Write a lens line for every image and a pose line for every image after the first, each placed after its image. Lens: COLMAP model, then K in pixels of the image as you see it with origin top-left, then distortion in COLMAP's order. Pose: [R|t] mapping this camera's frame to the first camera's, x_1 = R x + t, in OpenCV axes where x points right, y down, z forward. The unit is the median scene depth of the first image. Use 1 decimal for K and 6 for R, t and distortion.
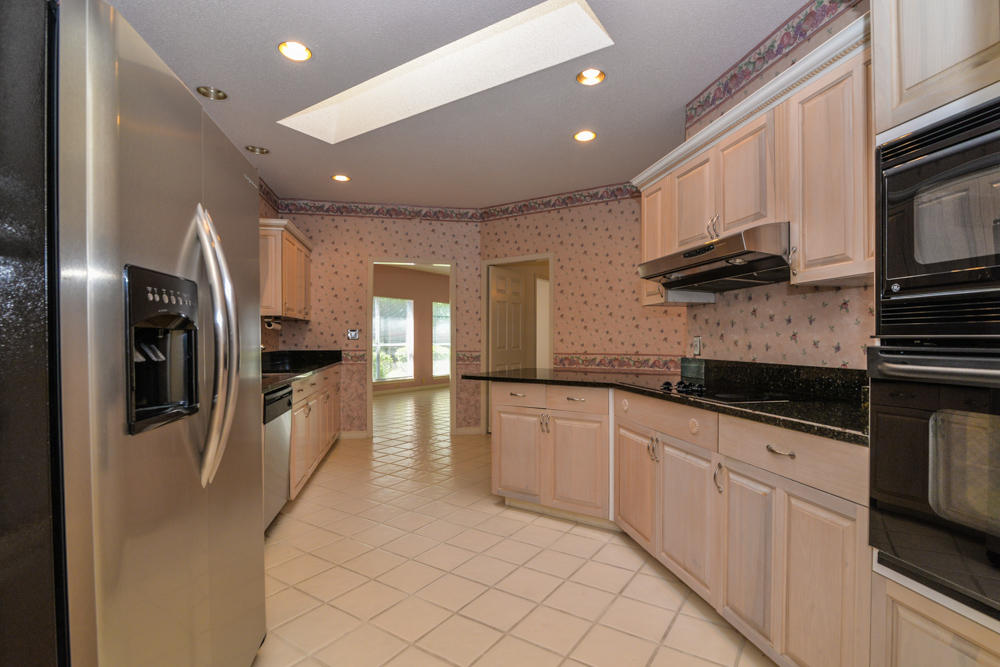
lens RADIAL K [[458.2, 0, 503.7], [0, 458.2, 337.7], [0, 0, 1]] dist [-0.017304, -0.000551]
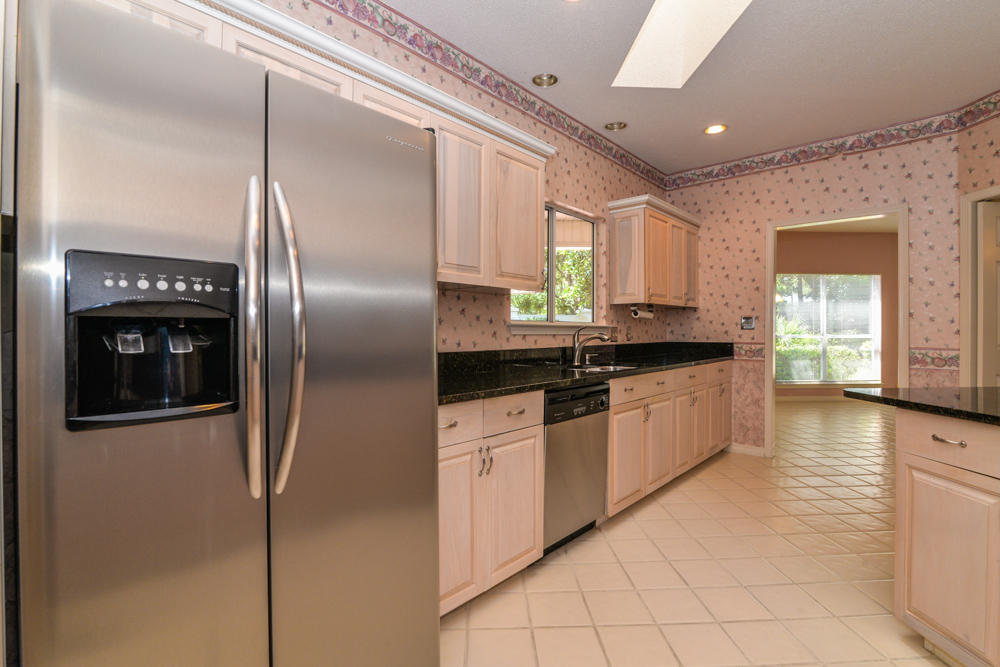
lens RADIAL K [[479.5, 0, 533.8], [0, 479.5, 326.5], [0, 0, 1]] dist [-0.015152, 0.000282]
pose [[0.620098, -0.004237, -0.784513, 0.091747], [0.002659, 0.999991, -0.003299, 0.000441], [0.784520, -0.000040, 0.620104, 0.194983]]
